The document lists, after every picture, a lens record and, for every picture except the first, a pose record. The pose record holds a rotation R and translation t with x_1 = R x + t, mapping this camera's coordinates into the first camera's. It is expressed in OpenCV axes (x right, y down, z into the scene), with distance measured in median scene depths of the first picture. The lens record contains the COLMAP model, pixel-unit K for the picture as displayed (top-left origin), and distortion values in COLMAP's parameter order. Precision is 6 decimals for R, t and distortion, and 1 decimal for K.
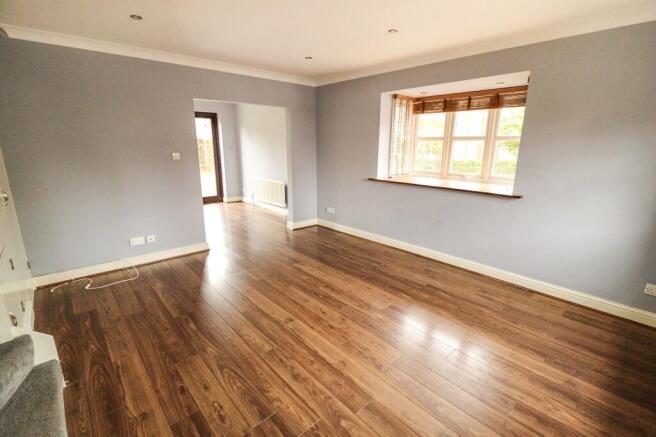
lens RADIAL K [[304.2, 0, 336.0], [0, 304.2, 206.6], [0, 0, 1]] dist [0.000155, 0.000015]
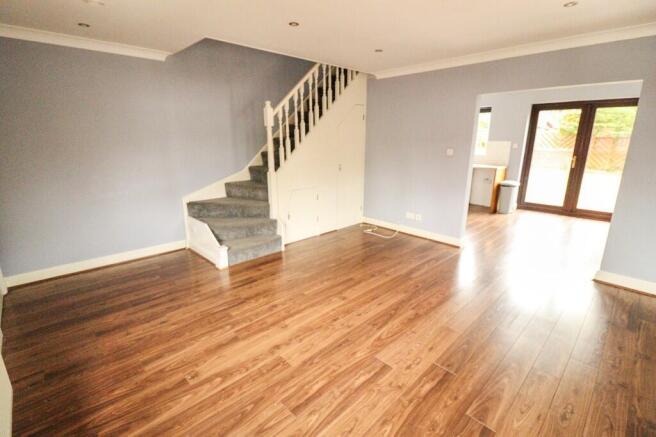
lens RADIAL K [[305.6, 0, 329.9], [0, 305.6, 216.4], [0, 0, 1]] dist [0.001793, -0.000007]
pose [[0.023813, 0.245386, -0.969133, 0.823971], [-0.209689, 0.949070, 0.235153, -0.161335], [0.977478, 0.197617, 0.074055, 0.762995]]
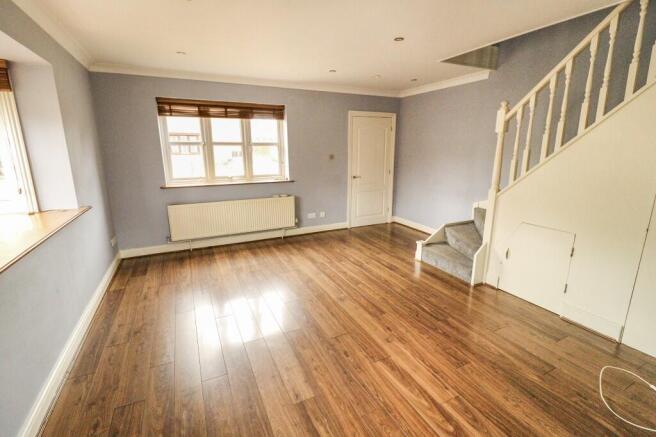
lens RADIAL K [[305.6, 0, 329.9], [0, 305.6, 216.4], [0, 0, 1]] dist [0.001793, -0.000007]
pose [[-0.956411, -0.069894, 0.283535, -0.397118], [0.055533, 0.909686, 0.411568, -0.384244], [-0.286694, 0.409374, -0.866152, 1.801199]]
